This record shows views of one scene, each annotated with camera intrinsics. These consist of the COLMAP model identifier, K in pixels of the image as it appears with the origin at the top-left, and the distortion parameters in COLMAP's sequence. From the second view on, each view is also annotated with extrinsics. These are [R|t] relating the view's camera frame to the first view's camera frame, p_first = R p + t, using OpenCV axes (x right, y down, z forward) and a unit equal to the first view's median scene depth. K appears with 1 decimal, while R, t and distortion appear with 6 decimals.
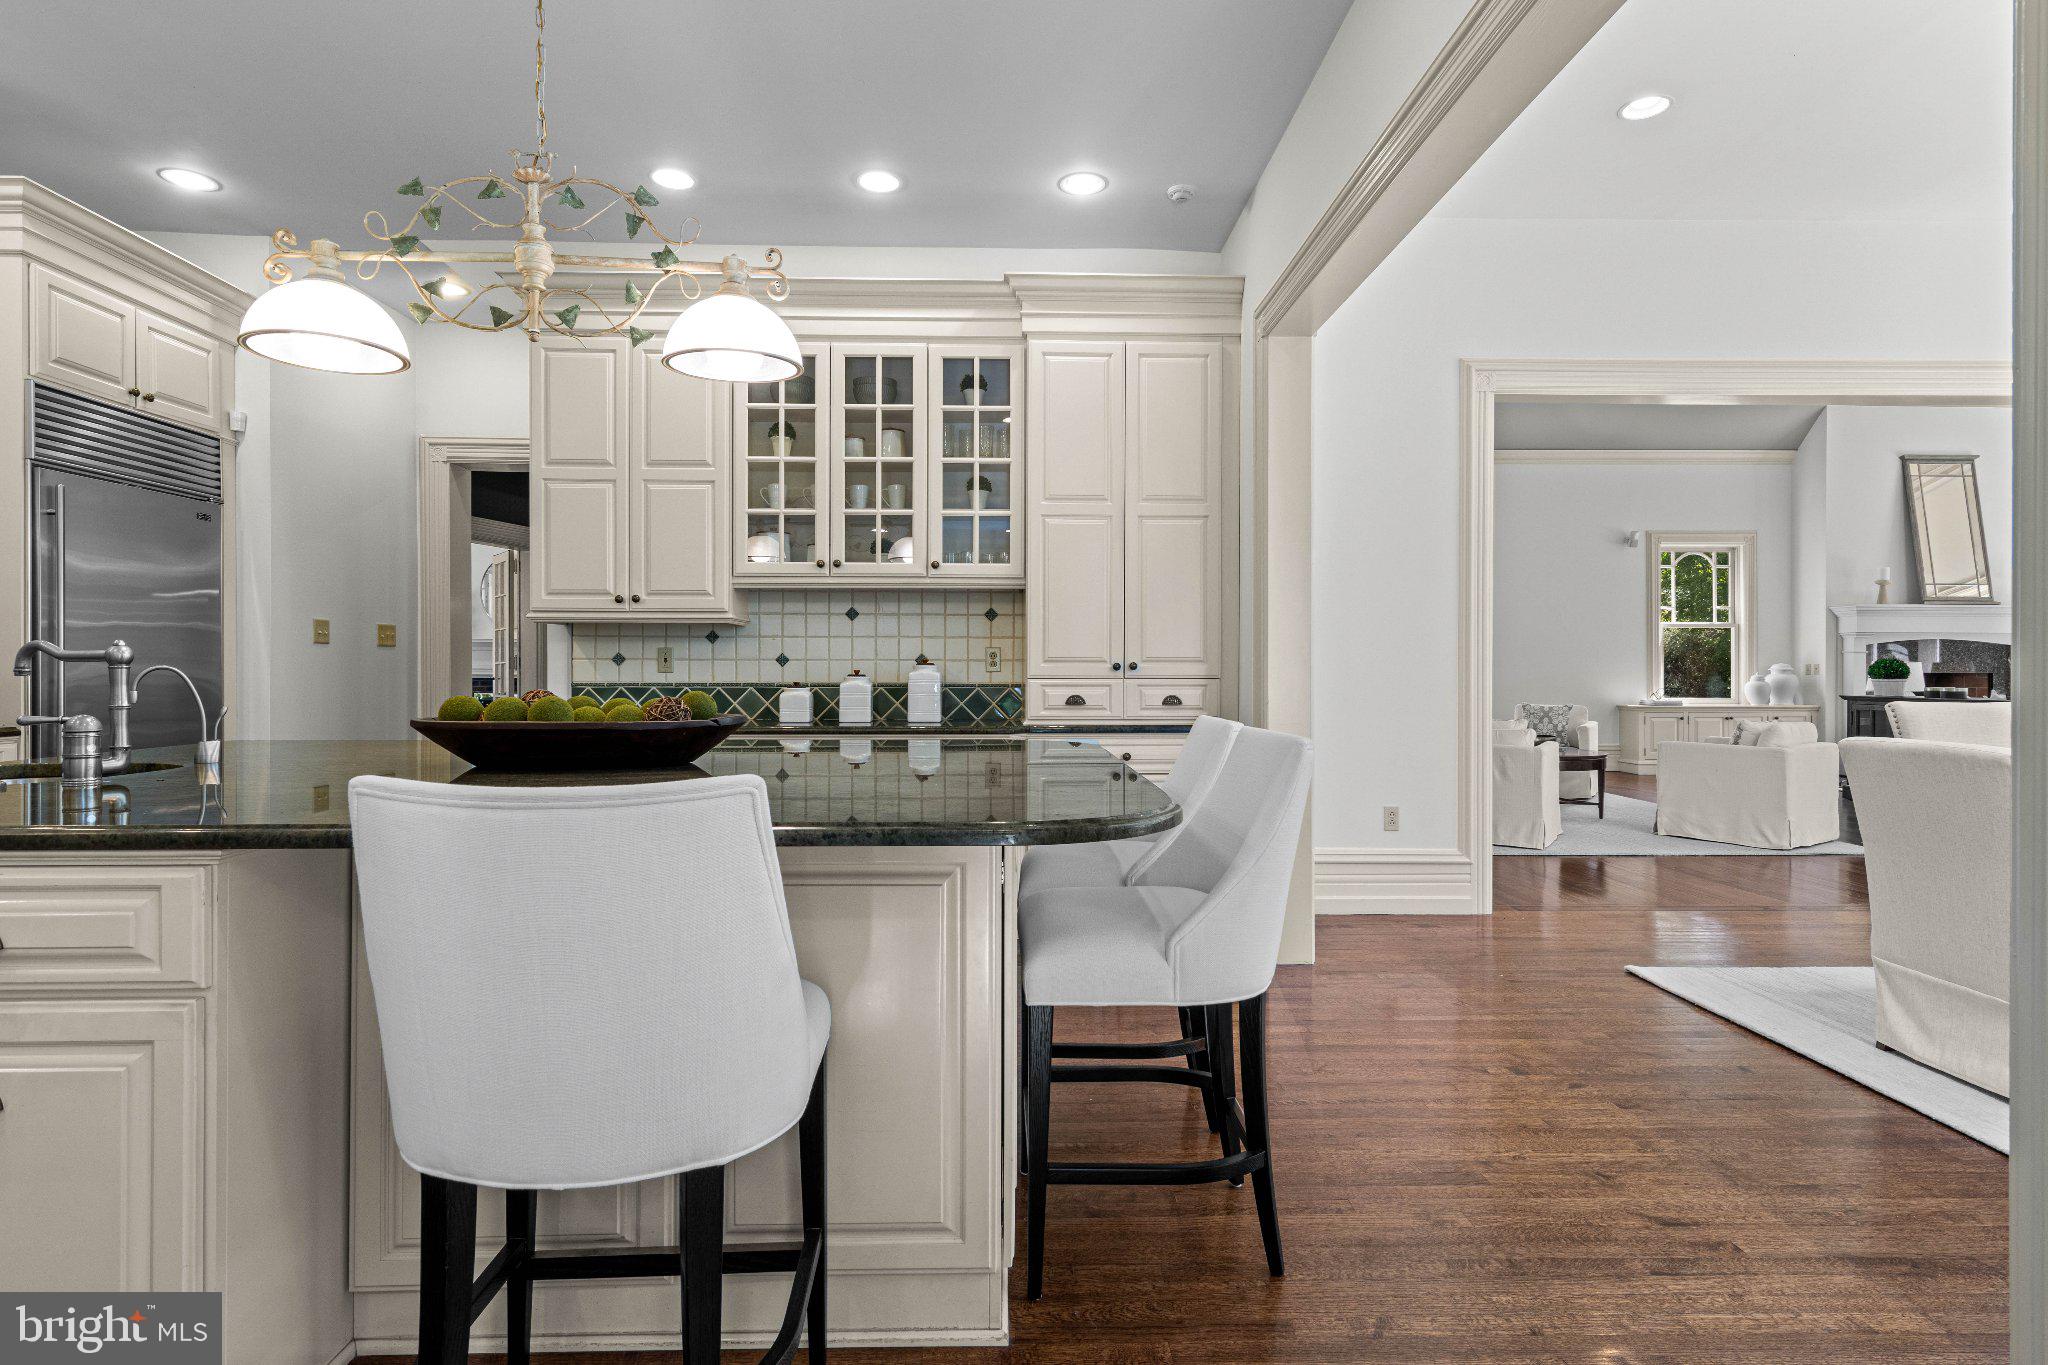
lens RADIAL K [[1017.4, 0, 1024.0], [0, 1017.4, 682.5], [0, 0, 1]] dist [0.000613, 0.000926]
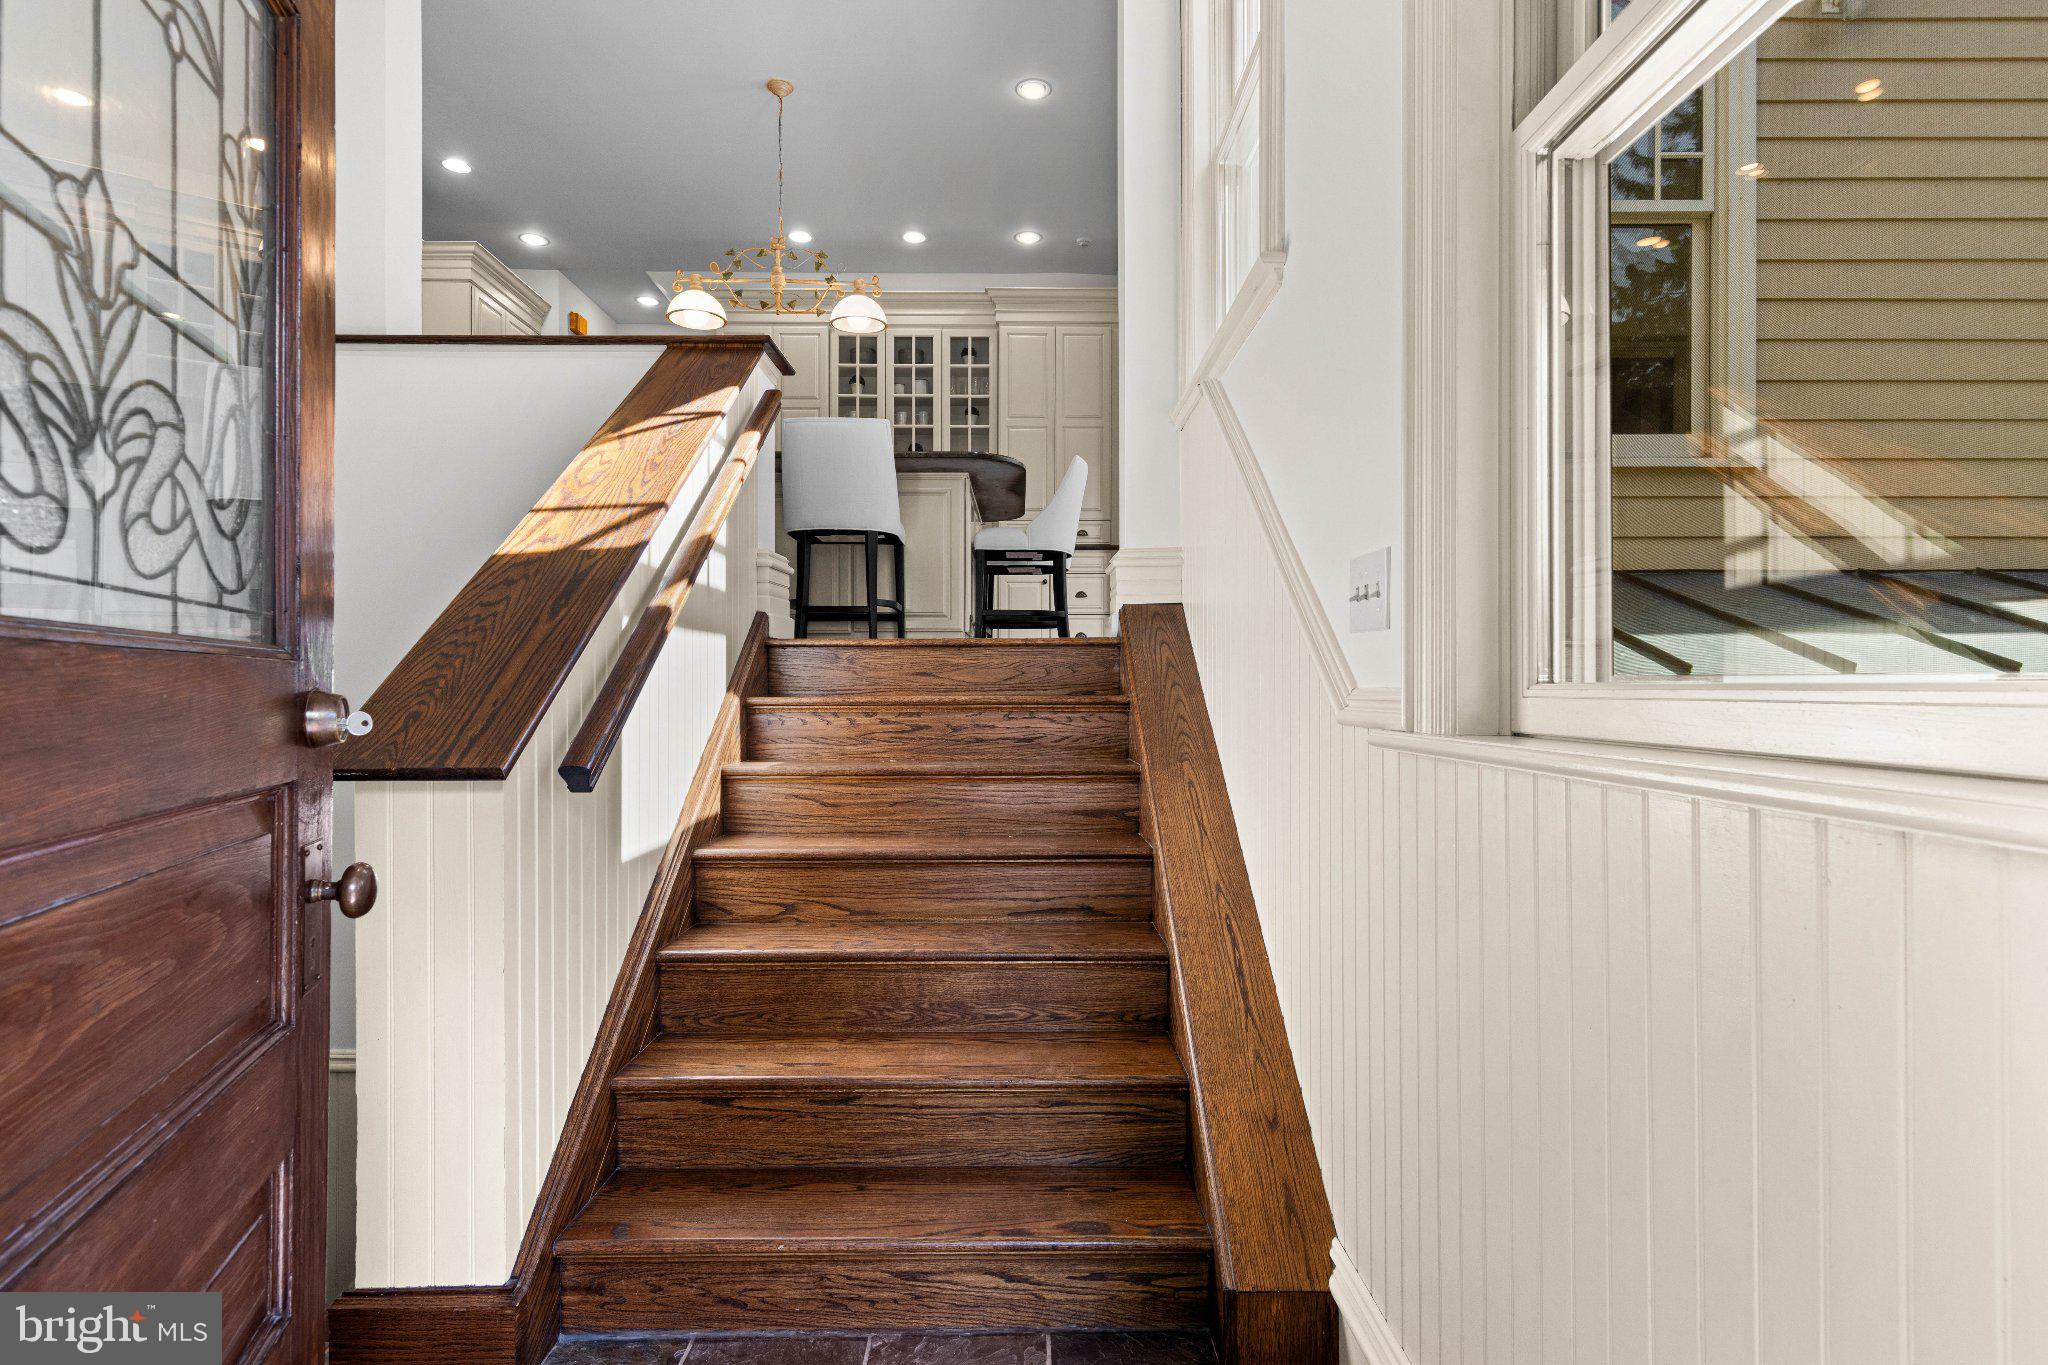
lens RADIAL K [[996.0, 0, 1024.0], [0, 996.0, 682.5], [0, 0, 1]] dist [0.003692, 0.000176]
pose [[0.999882, -0.001800, -0.015232, 0.070706], [0.001612, 0.999922, -0.012358, 0.291087], [0.015253, 0.012332, 0.999808, -0.689900]]
